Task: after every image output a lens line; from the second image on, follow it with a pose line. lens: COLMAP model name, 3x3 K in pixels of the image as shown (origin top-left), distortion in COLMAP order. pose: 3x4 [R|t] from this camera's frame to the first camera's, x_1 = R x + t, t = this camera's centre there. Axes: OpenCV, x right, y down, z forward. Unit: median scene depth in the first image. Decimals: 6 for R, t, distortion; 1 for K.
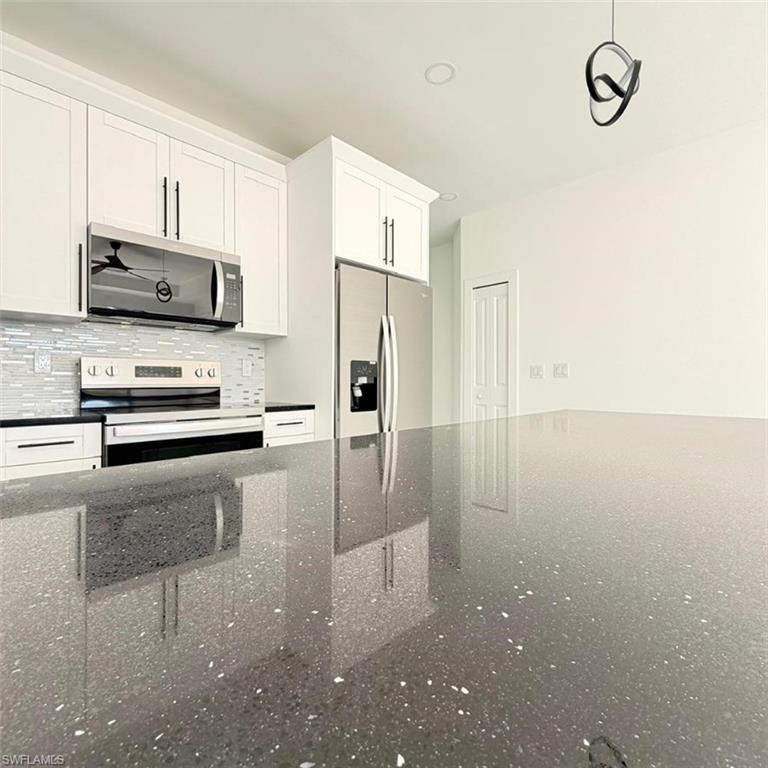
lens RADIAL K [[415.4, 0, 384.0], [0, 415.4, 384.0], [0, 0, 1]] dist [-0.005928, -0.000462]
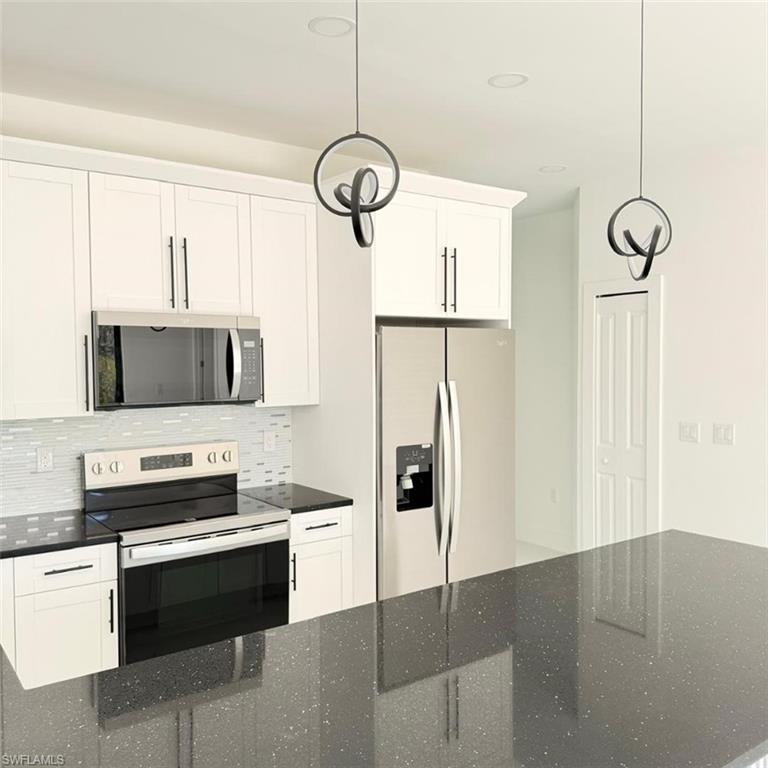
lens RADIAL K [[735.1, 0, 384.0], [0, 735.1, 384.0], [0, 0, 1]] dist [0.142368, -0.349457]
pose [[0.986236, -0.002456, -0.165326, 0.126056], [0.007647, 0.999497, 0.030771, -0.216028], [0.165168, -0.031611, 0.985759, -0.370523]]
